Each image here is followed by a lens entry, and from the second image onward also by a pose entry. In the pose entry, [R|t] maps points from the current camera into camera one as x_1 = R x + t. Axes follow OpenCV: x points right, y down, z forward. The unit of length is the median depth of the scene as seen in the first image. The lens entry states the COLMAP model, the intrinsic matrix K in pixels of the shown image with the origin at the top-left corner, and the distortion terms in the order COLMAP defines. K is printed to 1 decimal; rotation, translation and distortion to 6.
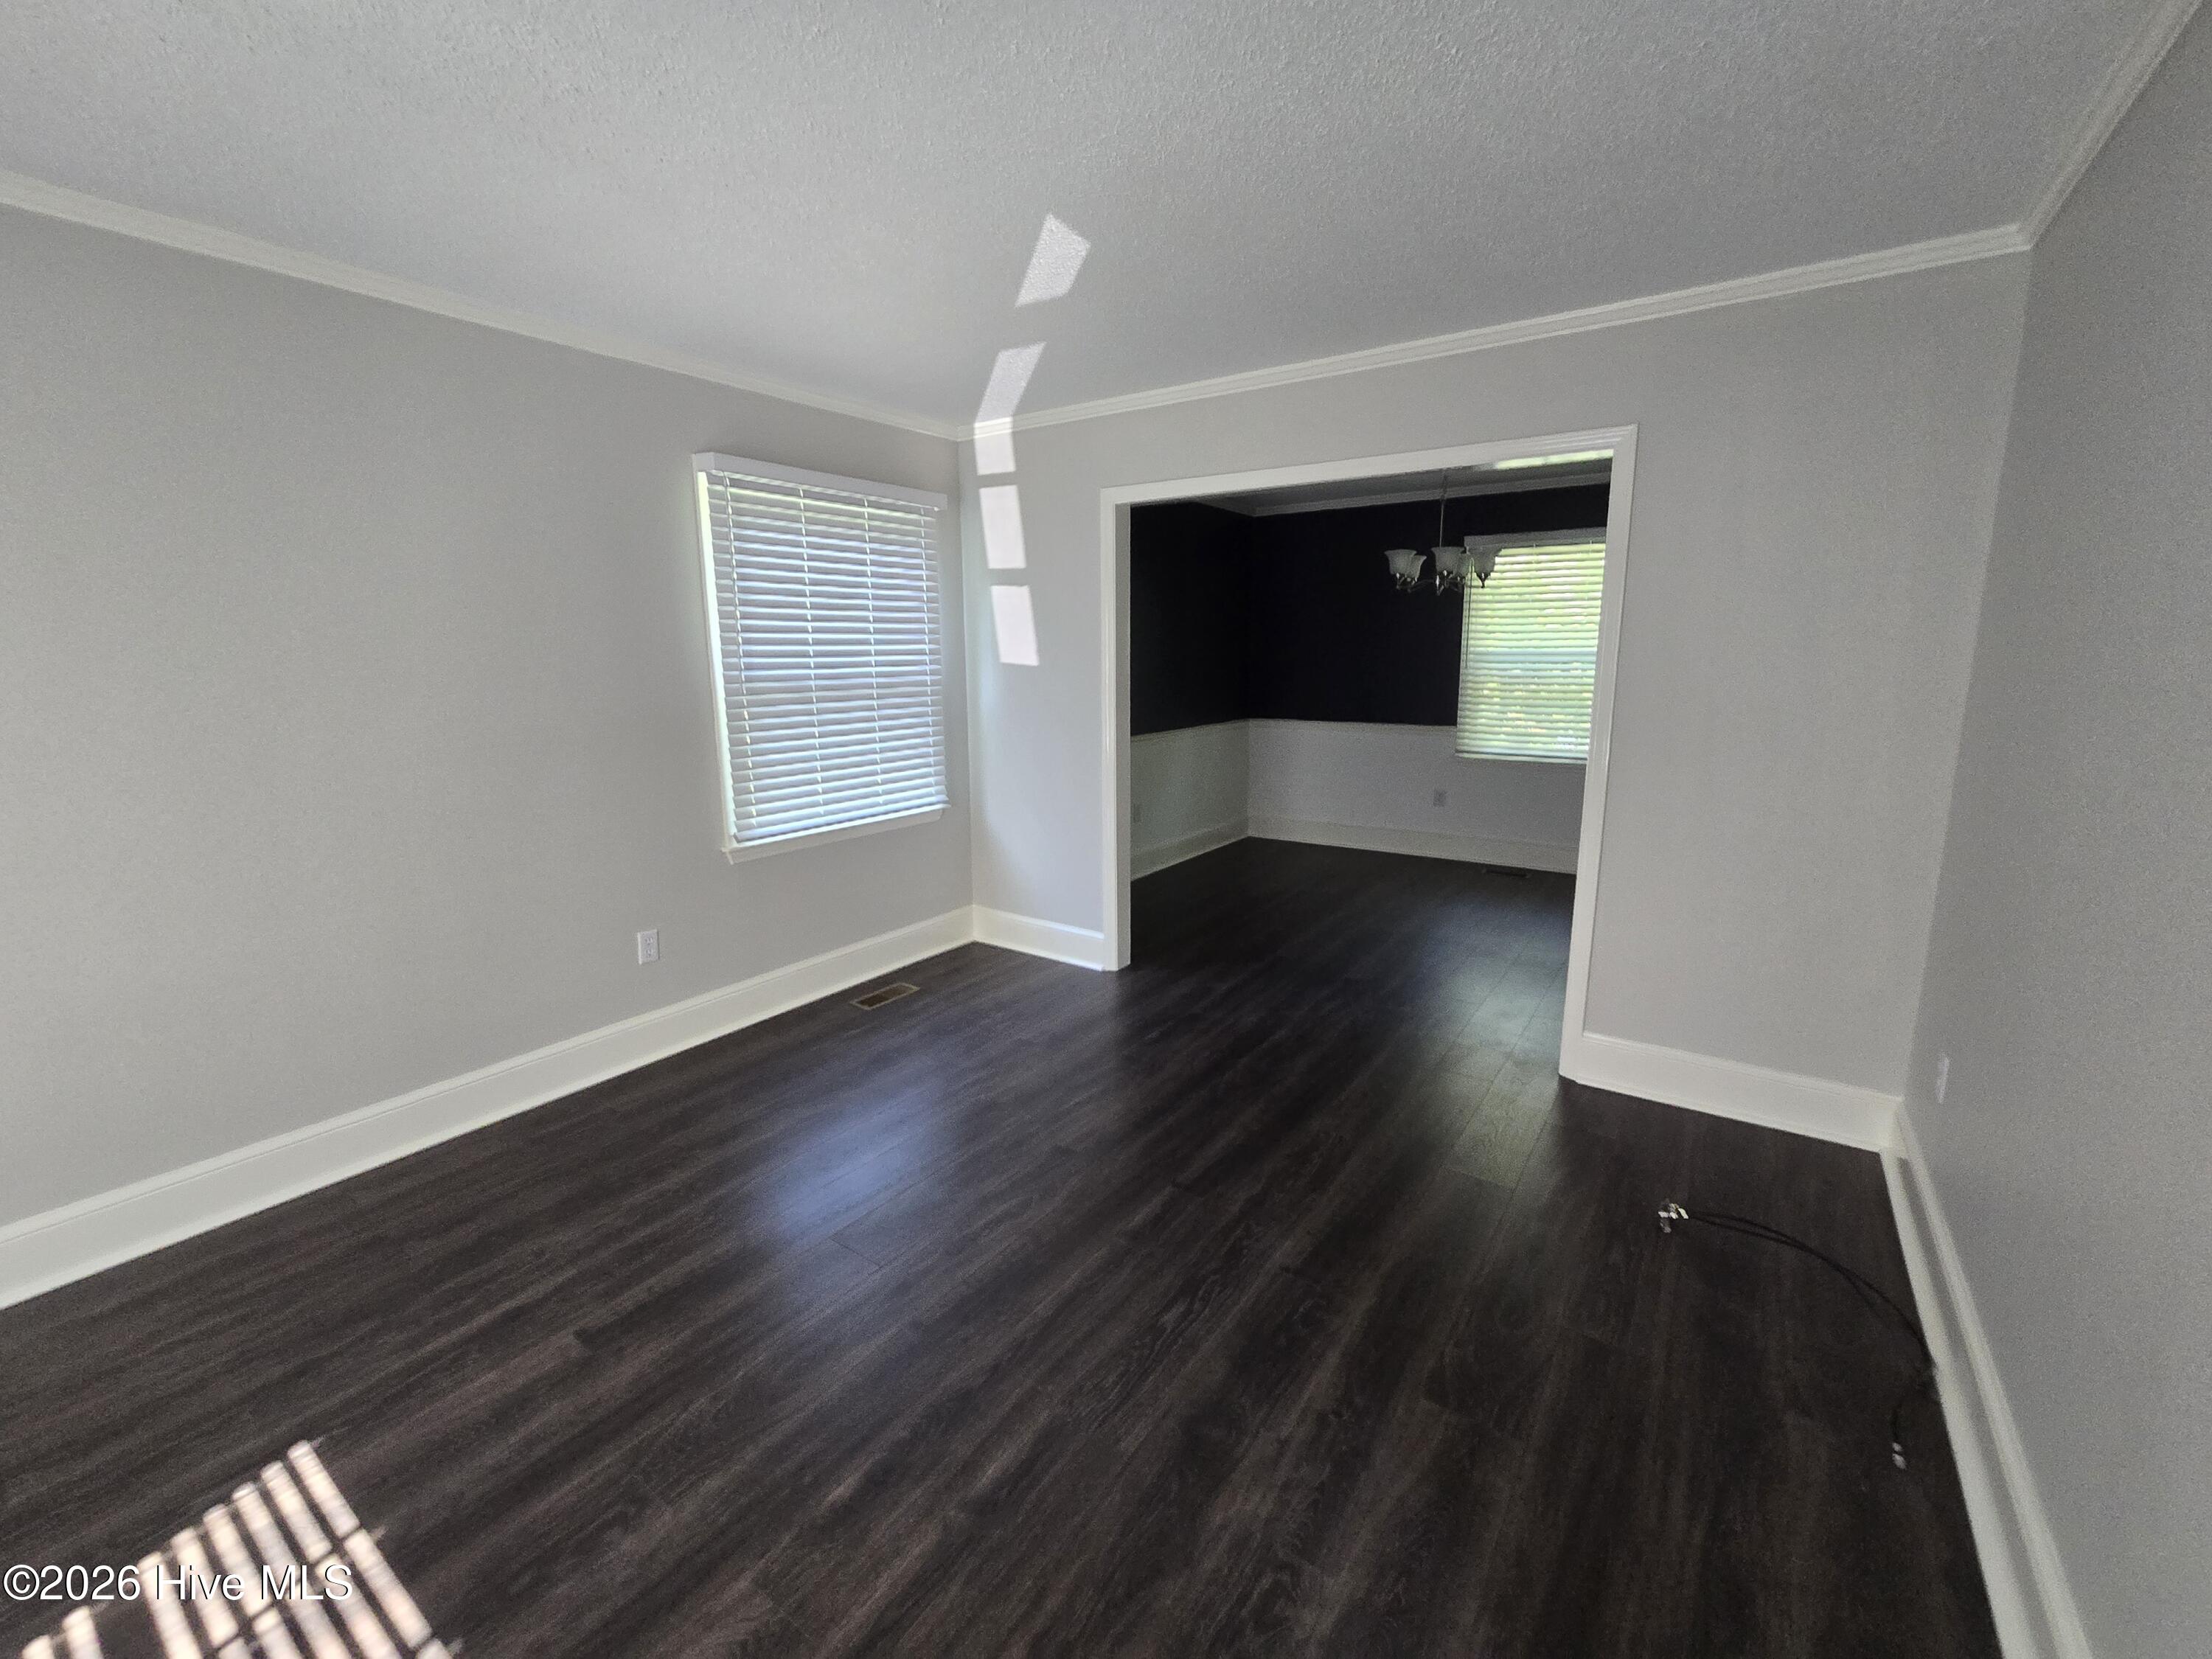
lens RADIAL K [[916.6, 0, 1106.0], [0, 916.6, 816.0], [0, 0, 1]] dist [0.004749, 0.000533]
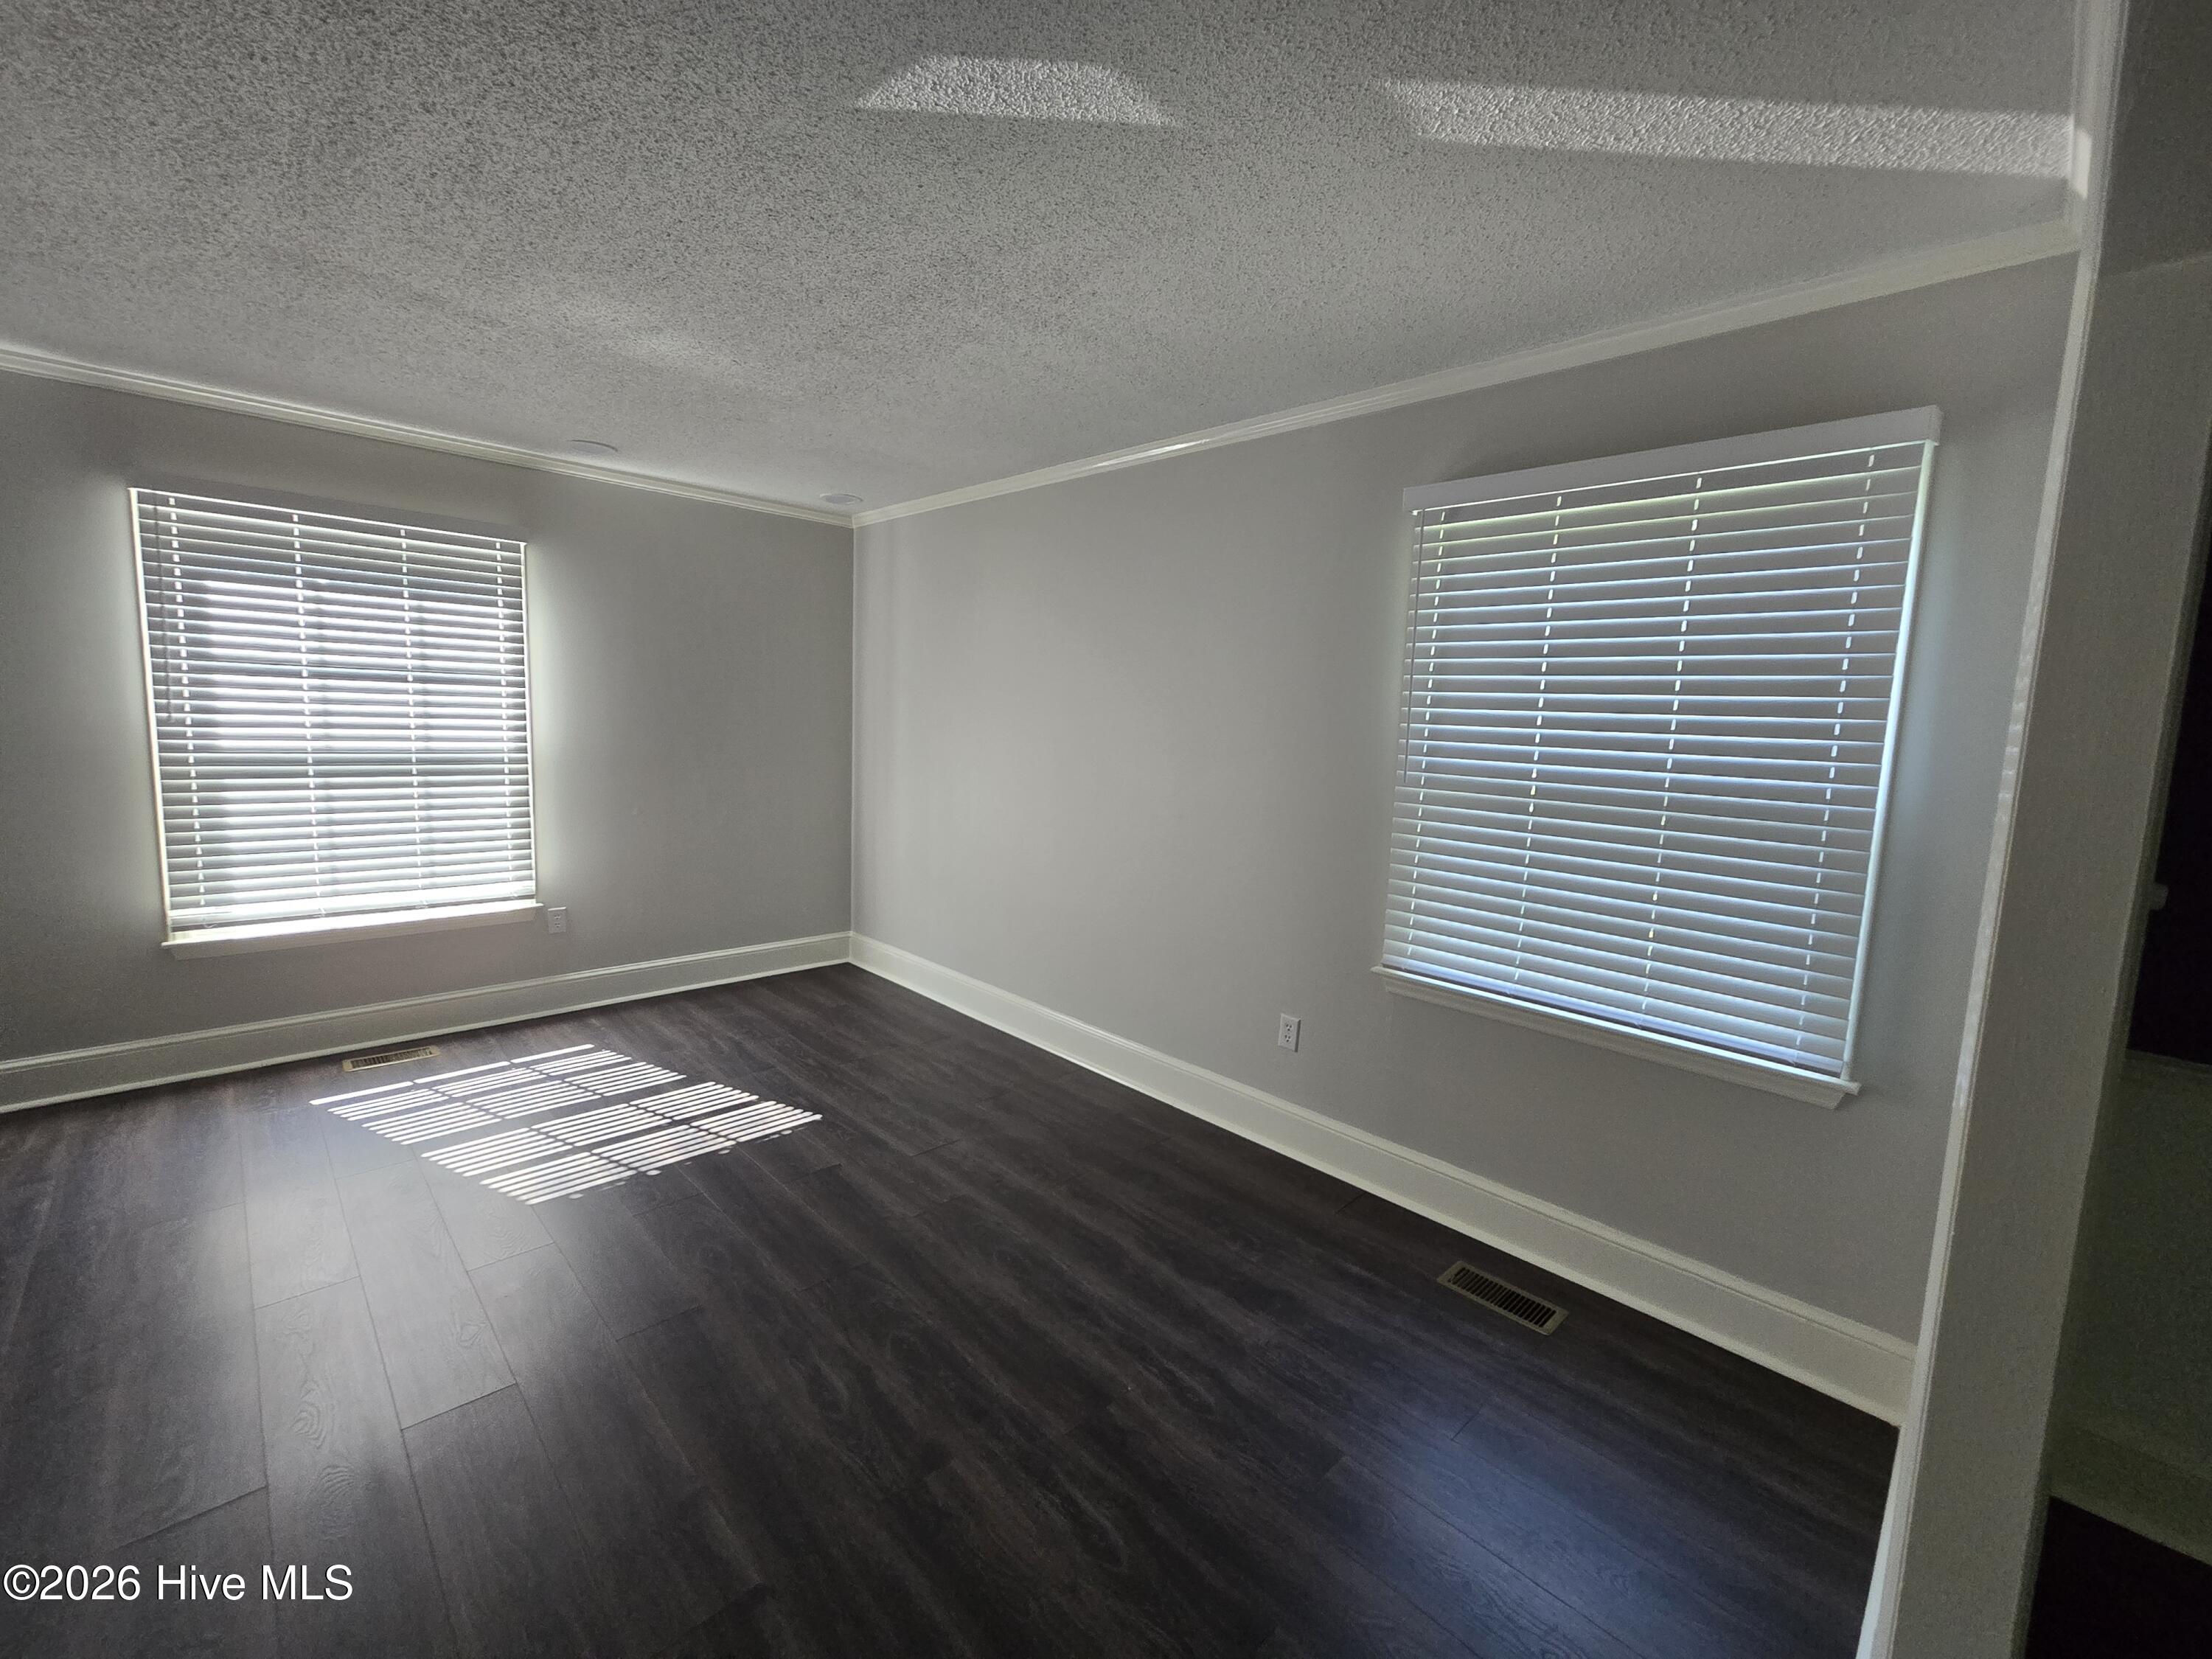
lens RADIAL K [[916.6, 0, 1102.4], [0, 916.6, 832.1], [0, 0, 1]] dist [0.004749, 0.000533]
pose [[-0.176965, 0.131624, -0.975376, 0.596379], [-0.218246, 0.961097, 0.169294, -0.241760], [0.959715, 0.242831, -0.141354, 1.257853]]
